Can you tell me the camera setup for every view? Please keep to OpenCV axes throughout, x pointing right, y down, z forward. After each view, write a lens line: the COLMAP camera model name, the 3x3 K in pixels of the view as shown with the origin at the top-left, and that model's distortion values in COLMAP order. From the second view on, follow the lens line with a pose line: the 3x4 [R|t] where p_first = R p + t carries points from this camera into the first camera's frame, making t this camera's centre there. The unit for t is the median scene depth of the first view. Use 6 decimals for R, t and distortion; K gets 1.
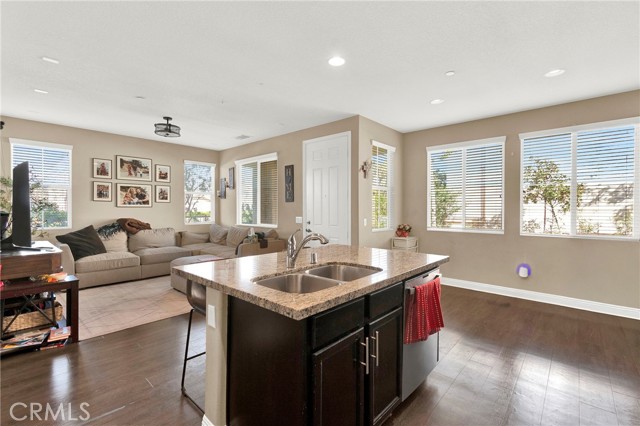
lens RADIAL K [[288.1, 0, 321.3], [0, 288.1, 210.7], [0, 0, 1]] dist [-0.001087, 0.000353]
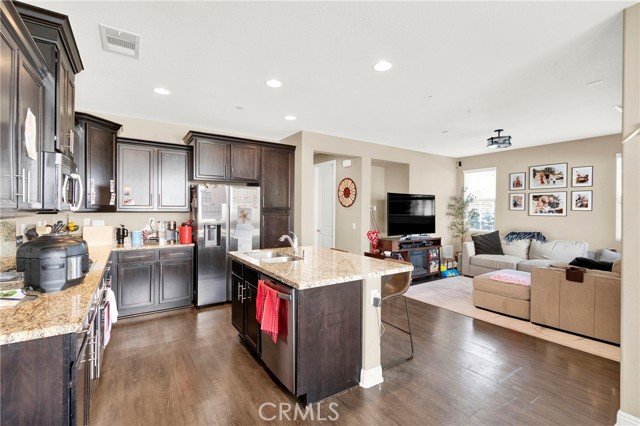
lens RADIAL K [[288.1, 0, 321.1], [0, 288.1, 212.2], [0, 0, 1]] dist [-0.001087, 0.000353]
pose [[-0.241726, 0.001871, -0.970343, 0.492528], [-0.014297, 0.999883, 0.005490, -0.019963], [0.970239, 0.015200, -0.241670, 0.502696]]
